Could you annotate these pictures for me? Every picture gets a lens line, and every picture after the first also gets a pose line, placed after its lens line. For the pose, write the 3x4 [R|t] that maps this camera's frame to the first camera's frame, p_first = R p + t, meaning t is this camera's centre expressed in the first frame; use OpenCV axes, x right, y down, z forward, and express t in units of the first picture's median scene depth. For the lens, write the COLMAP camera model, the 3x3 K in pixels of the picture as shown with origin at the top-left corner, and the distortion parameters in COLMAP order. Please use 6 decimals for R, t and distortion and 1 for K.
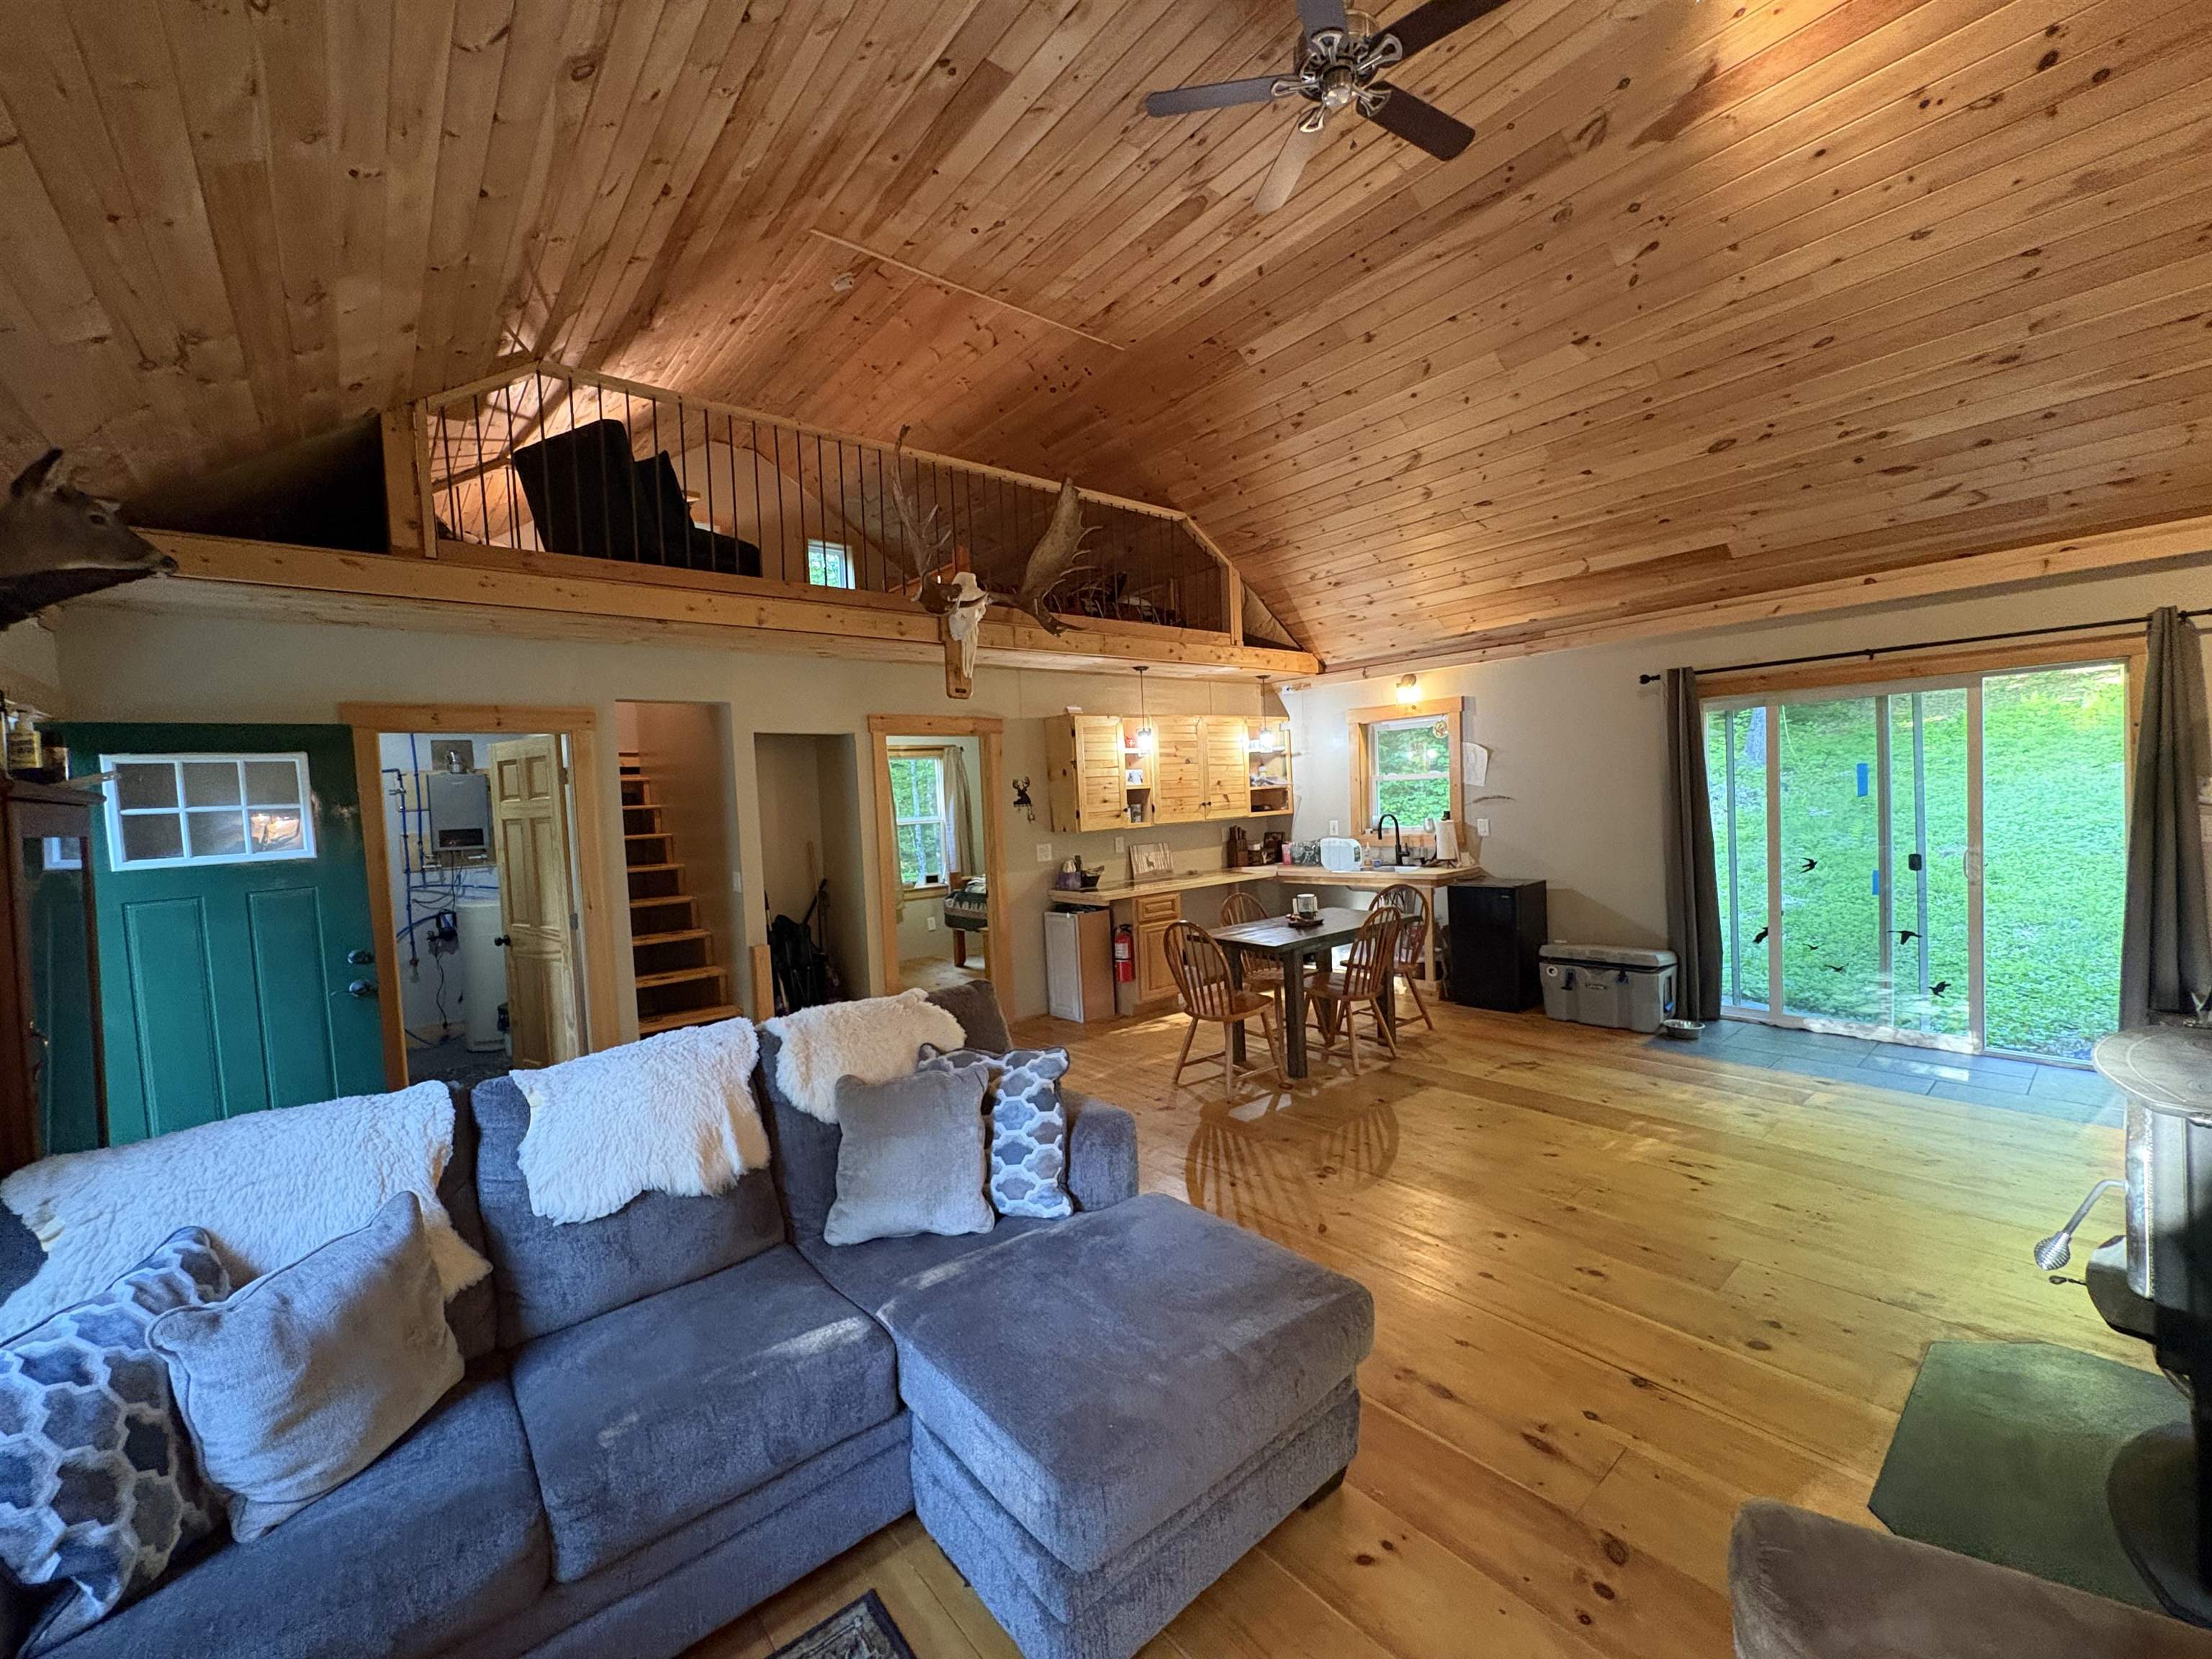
lens RADIAL K [[881.6, 0, 1106.0], [0, 881.6, 829.5], [0, 0, 1]] dist [-0.000876, -0.000147]
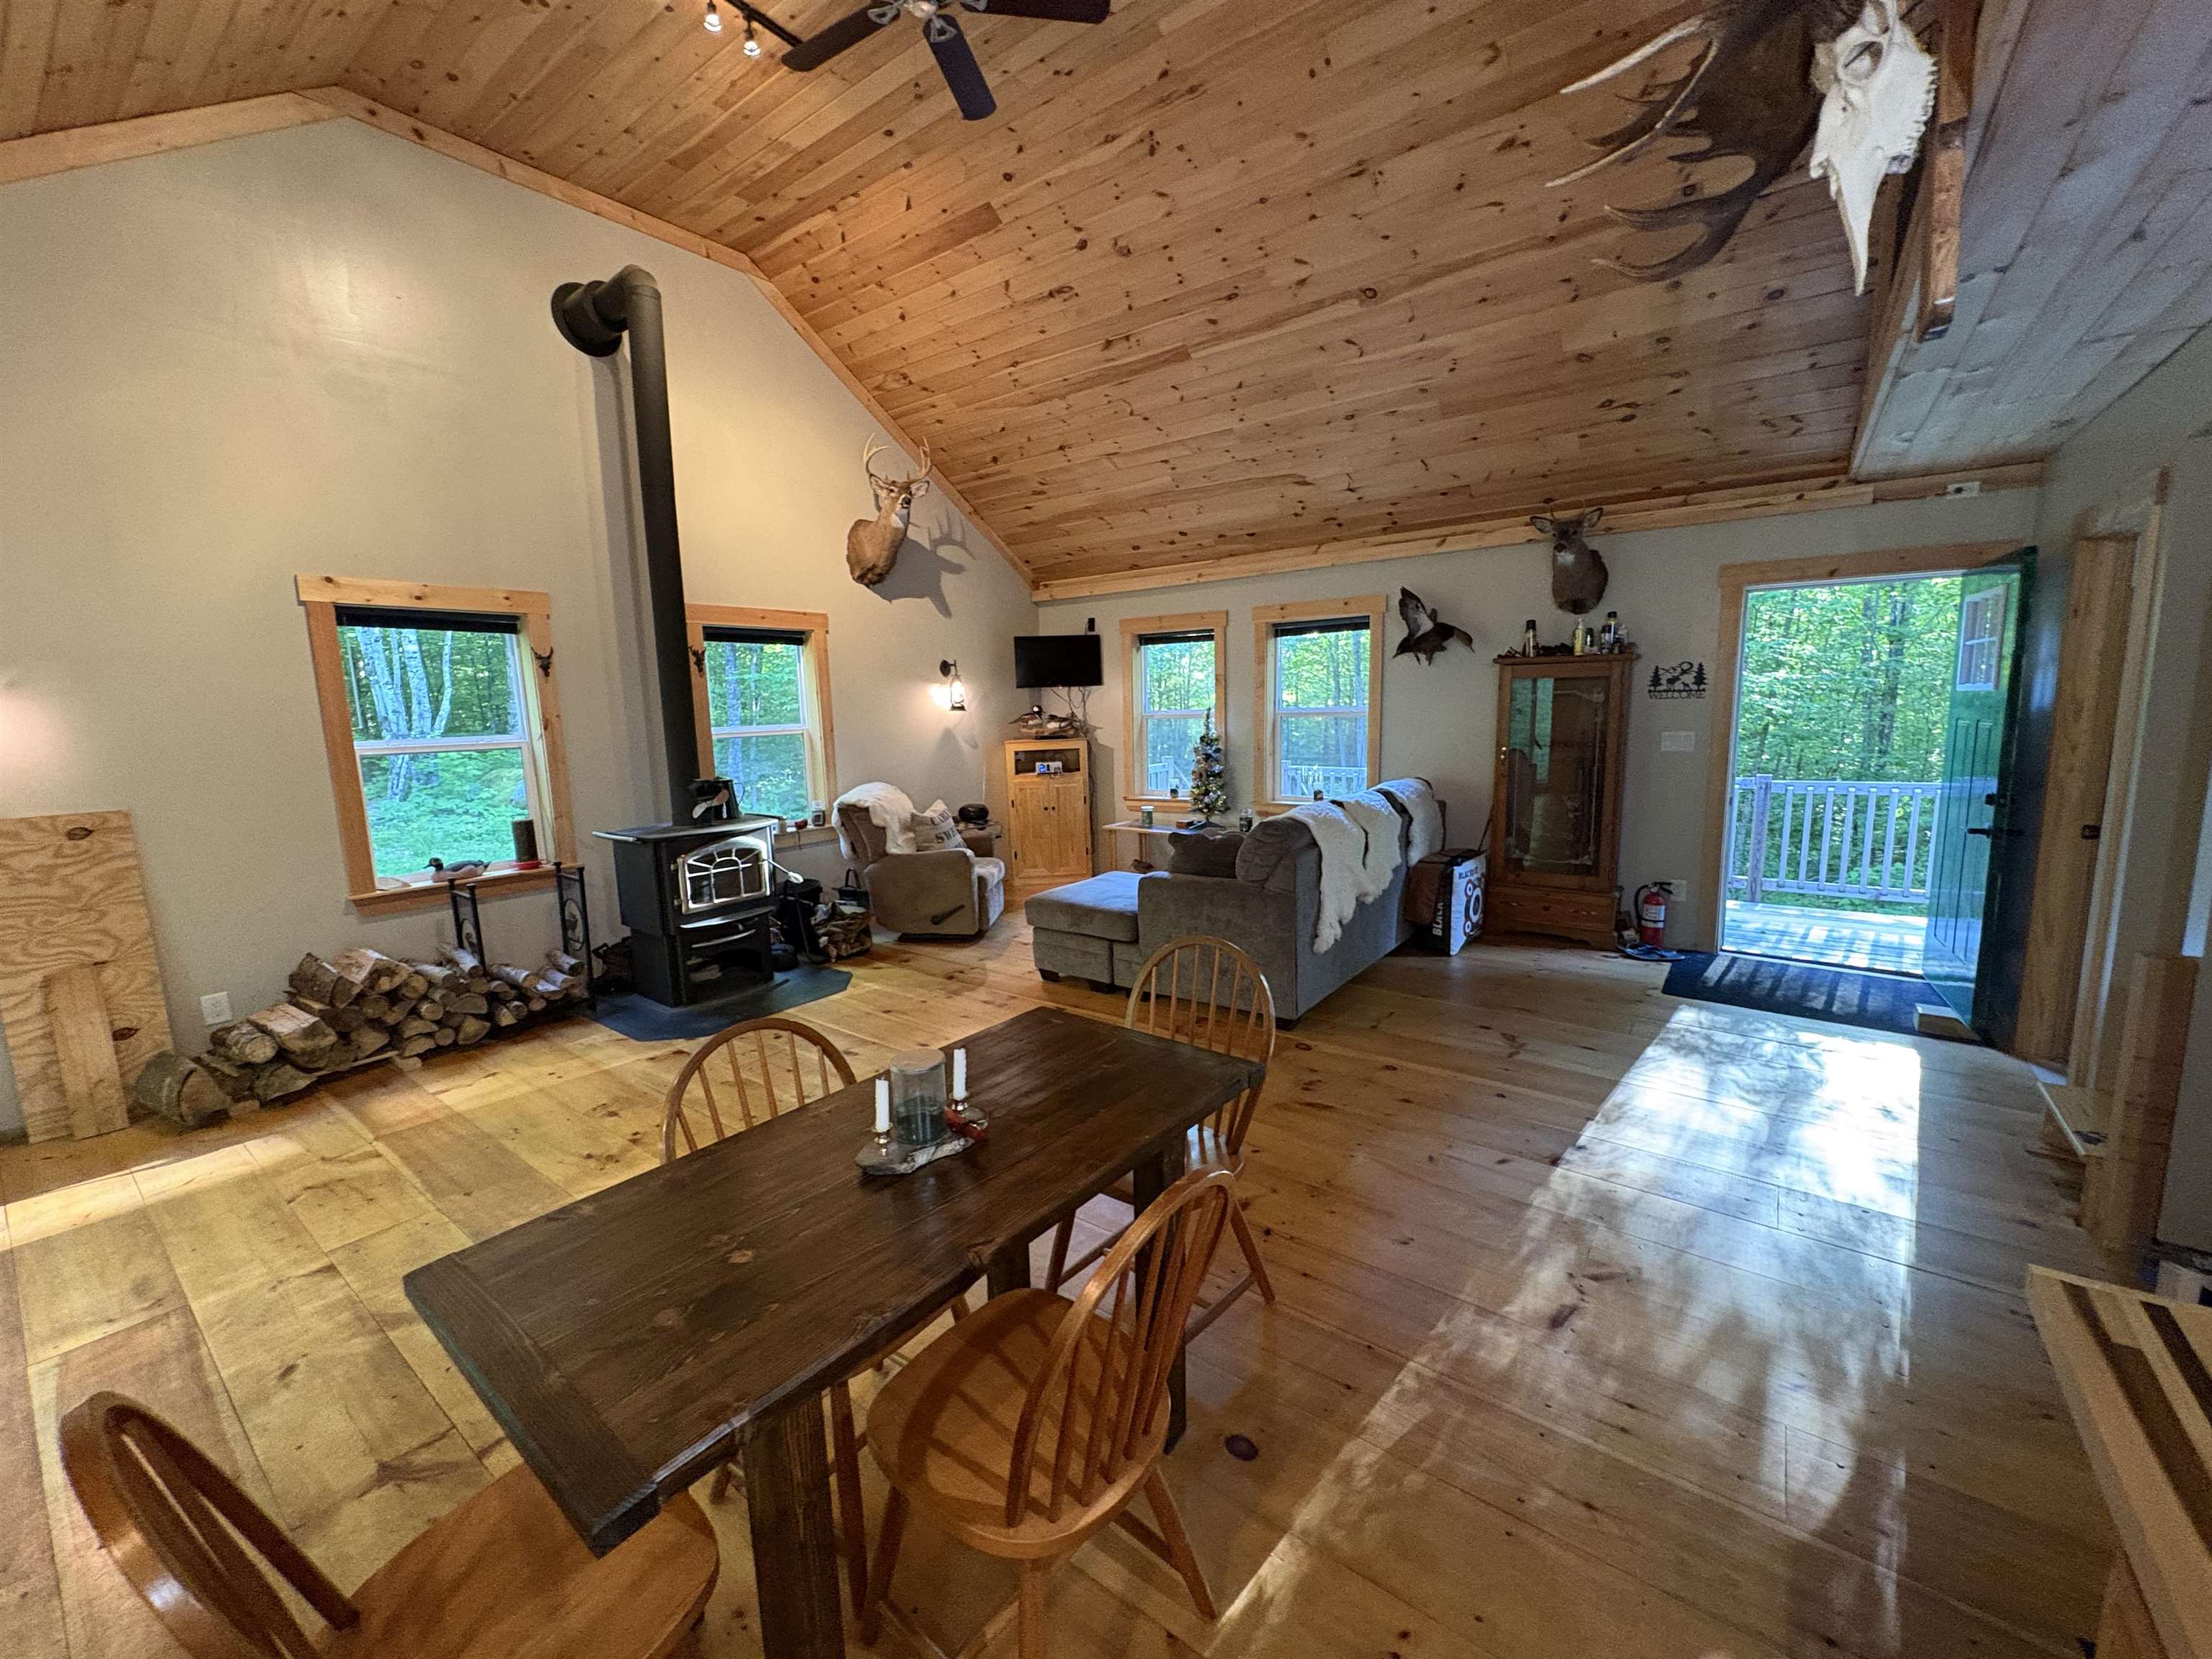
lens RADIAL K [[881.4, 0, 1106.0], [0, 881.4, 829.5], [0, 0, 1]] dist [0.000784, 0.000141]
pose [[-0.972384, 0.108438, -0.206664, 0.177061], [0.067779, 0.978549, 0.194543, -0.046034], [0.223327, 0.175163, -0.958876, 1.061337]]
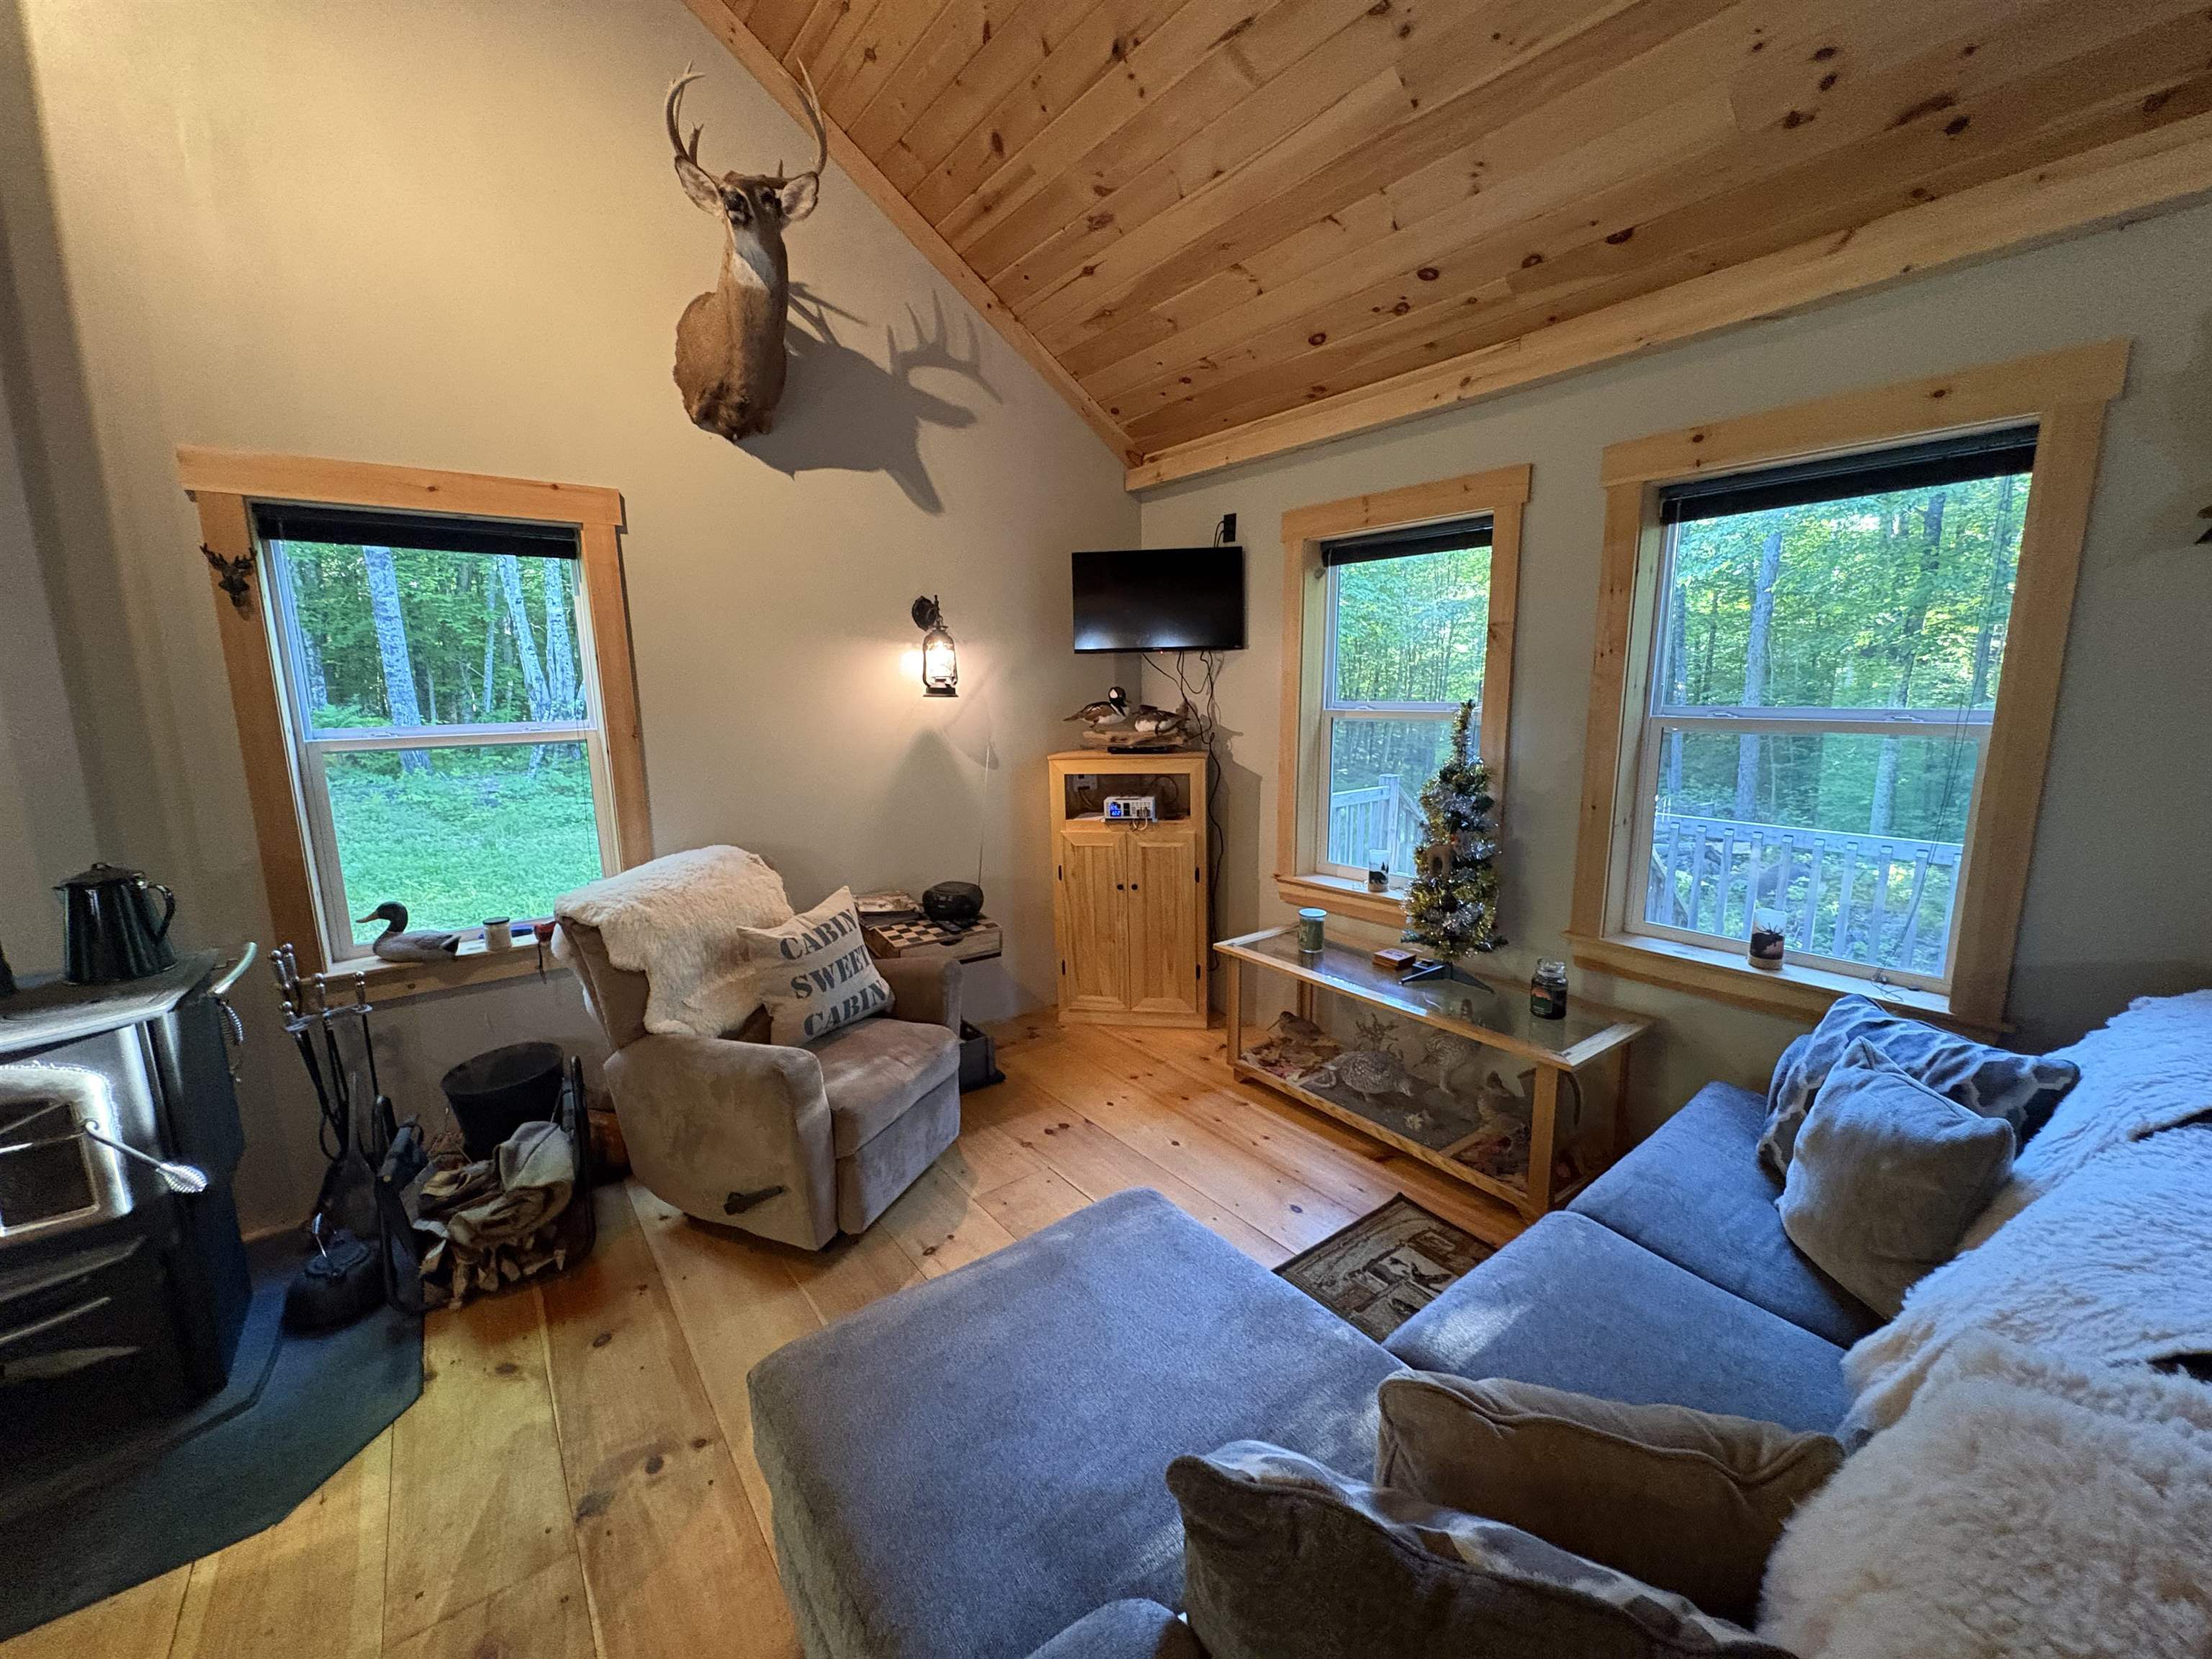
lens RADIAL K [[881.4, 0, 1106.0], [0, 881.4, 829.5], [0, 0, 1]] dist [0.000784, 0.000141]
pose [[-0.996599, 0.055522, 0.060899, -0.021605], [0.066943, 0.976403, 0.205320, -0.014924], [-0.048062, 0.208698, -0.976798, 0.497667]]
